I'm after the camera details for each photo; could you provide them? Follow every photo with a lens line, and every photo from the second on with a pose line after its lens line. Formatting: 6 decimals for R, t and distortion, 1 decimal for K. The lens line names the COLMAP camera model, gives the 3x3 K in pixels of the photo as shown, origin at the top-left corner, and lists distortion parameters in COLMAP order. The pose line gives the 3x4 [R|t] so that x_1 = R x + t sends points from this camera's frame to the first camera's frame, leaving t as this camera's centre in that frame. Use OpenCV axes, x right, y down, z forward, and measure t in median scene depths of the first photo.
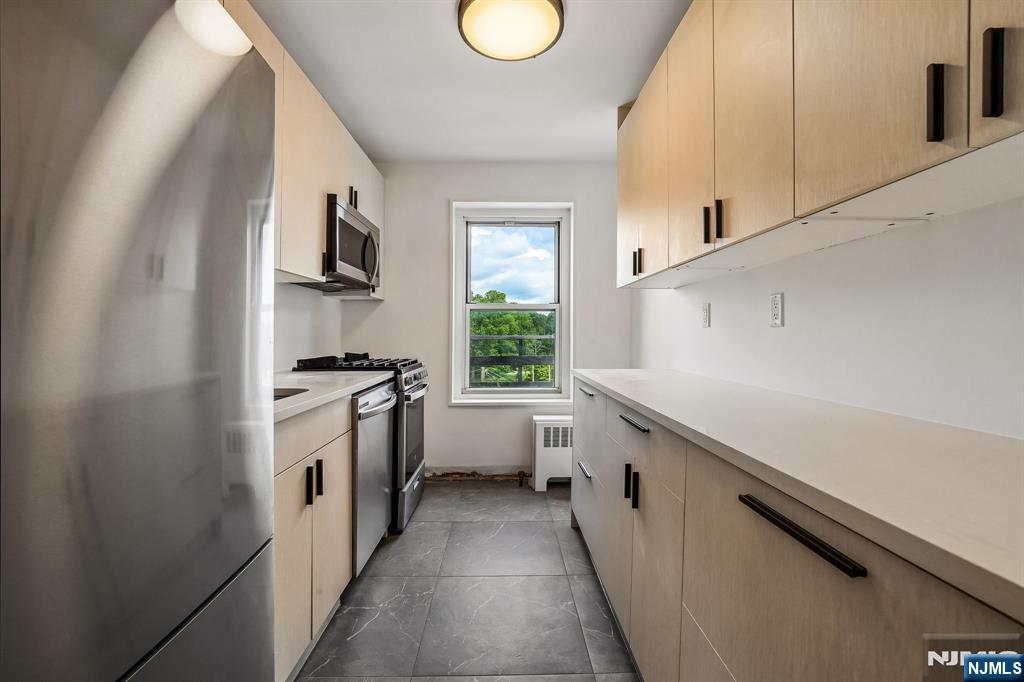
lens RADIAL K [[457.5, 0, 493.5], [0, 457.5, 350.1], [0, 0, 1]] dist [-0.039644, 0.011288]
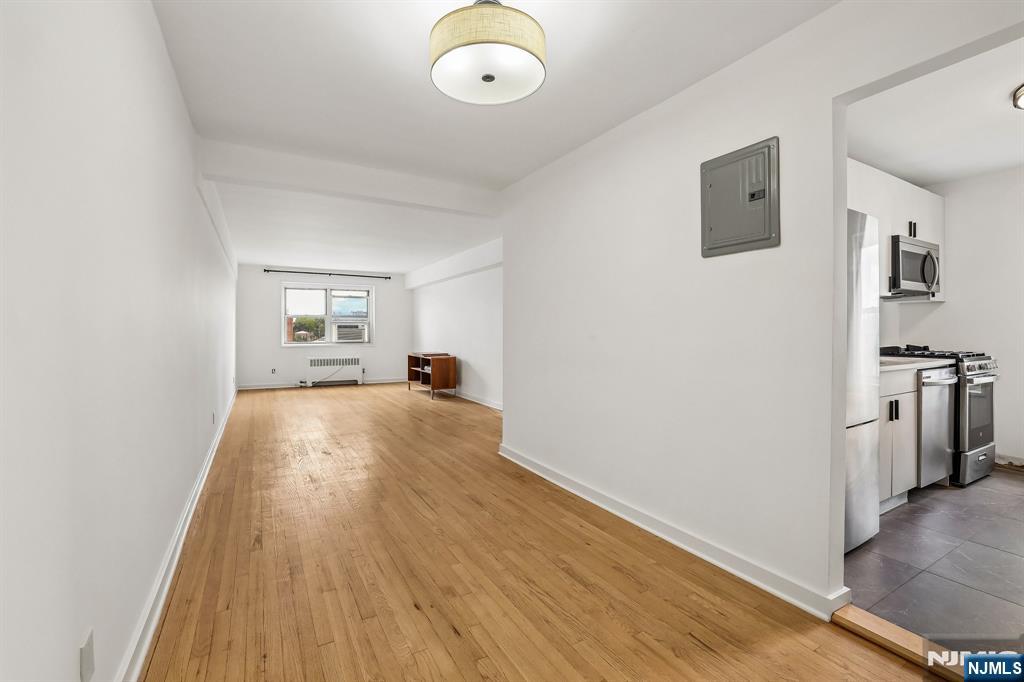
lens RADIAL K [[457.5, 0, 497.9], [0, 457.5, 317.6], [0, 0, 1]] dist [-0.039644, 0.011288]
pose [[0.515649, -0.021010, -0.856542, 0.195264], [-0.029103, 0.998693, -0.042017, 0.017756], [0.856305, 0.046594, 0.514364, -0.770092]]
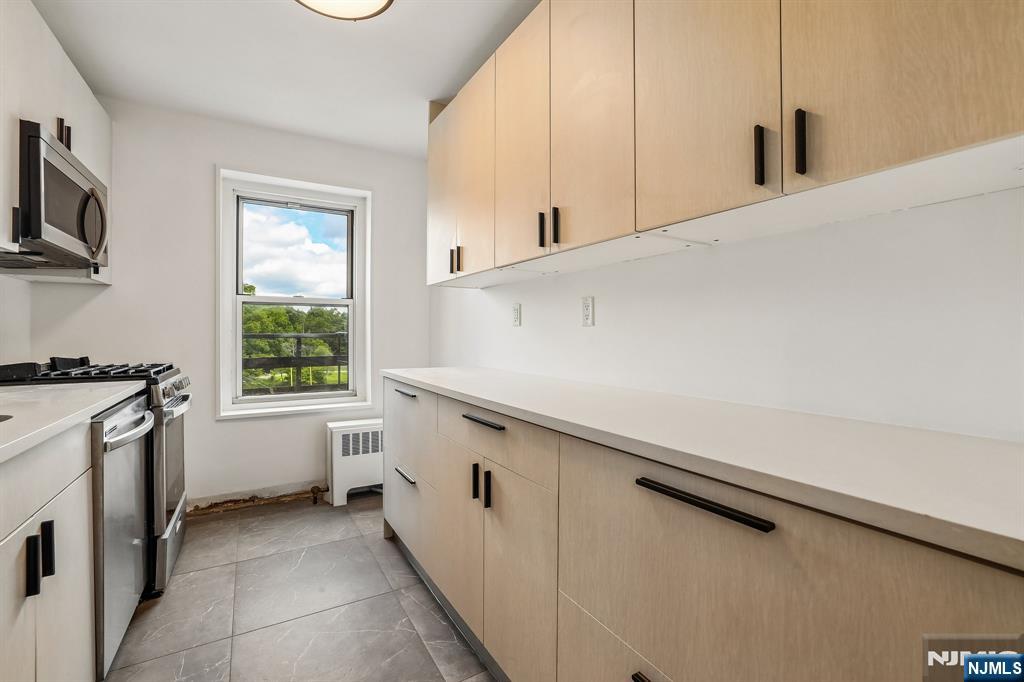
lens RADIAL K [[457.5, 0, 514.5], [0, 457.5, 349.3], [0, 0, 1]] dist [-0.039644, 0.011288]
pose [[0.854902, -0.014435, 0.518589, -0.078875], [0.013665, 0.999893, 0.005305, -0.000544], [-0.518610, 0.002551, 0.855007, 0.060732]]
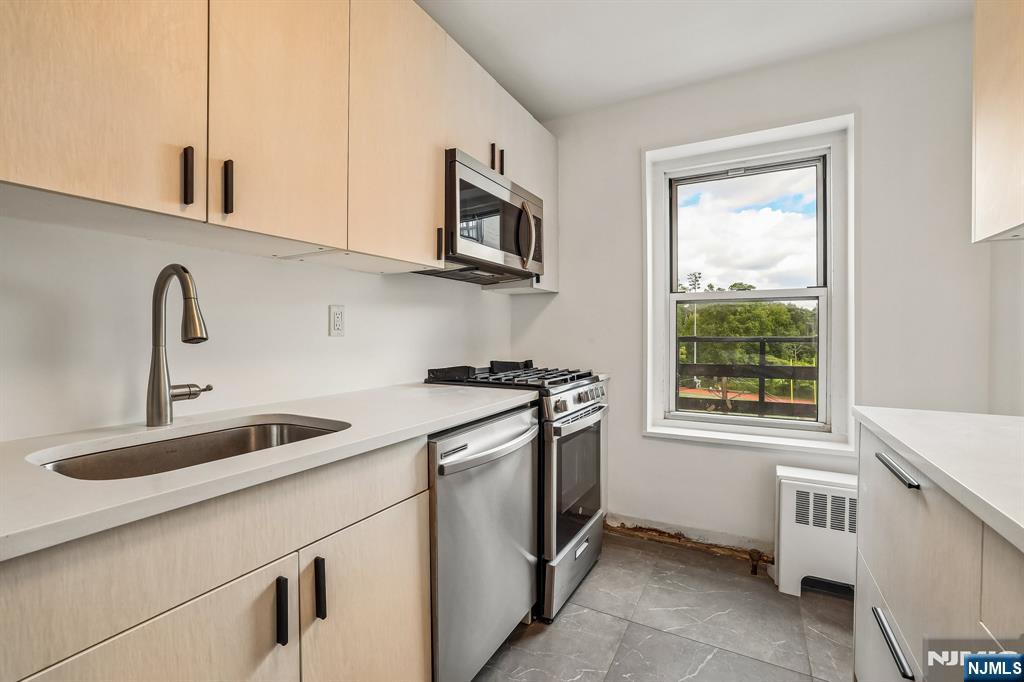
lens RADIAL K [[457.5, 0, 491.0], [0, 457.5, 336.4], [0, 0, 1]] dist [-0.039644, 0.011288]
pose [[0.876262, -0.000671, -0.481835, 0.052072], [-0.012211, 0.999647, -0.023599, -0.018978], [0.481681, 0.026562, 0.875944, 0.343746]]
